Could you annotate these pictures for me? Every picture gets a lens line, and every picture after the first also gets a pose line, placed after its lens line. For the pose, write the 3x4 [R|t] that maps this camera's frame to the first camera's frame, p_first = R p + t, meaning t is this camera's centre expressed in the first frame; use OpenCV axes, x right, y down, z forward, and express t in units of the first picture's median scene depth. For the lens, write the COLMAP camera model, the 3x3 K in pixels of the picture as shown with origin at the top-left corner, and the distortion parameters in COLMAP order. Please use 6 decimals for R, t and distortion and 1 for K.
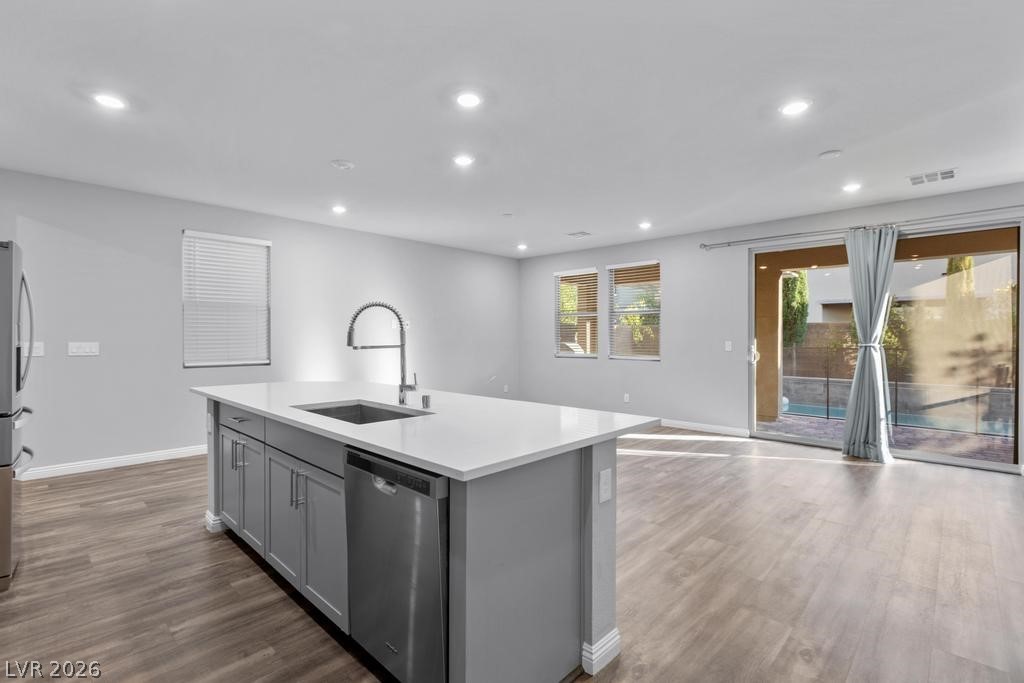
lens RADIAL K [[471.7, 0, 505.9], [0, 471.7, 346.5], [0, 0, 1]] dist [-0.000197, -0.000628]
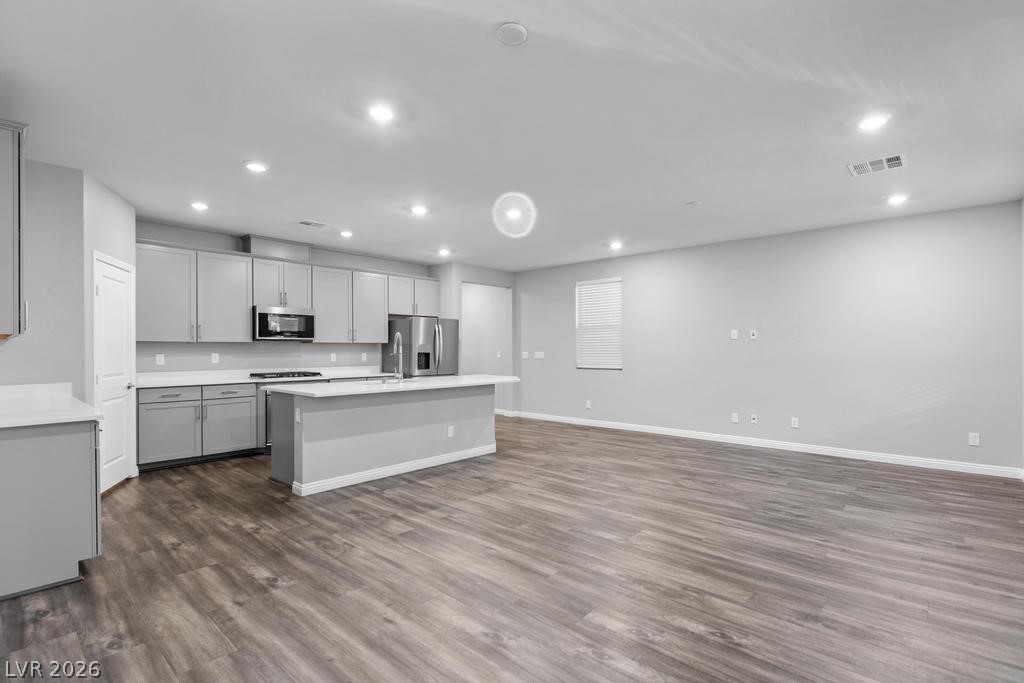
lens RADIAL K [[471.7, 0, 505.9], [0, 471.7, 346.5], [0, 0, 1]] dist [-0.000197, -0.000628]
pose [[0.029148, -0.006825, -0.999552, 1.781424], [-0.017204, 0.999825, -0.007329, -0.024144], [0.999427, 0.017410, 0.029025, 1.366783]]
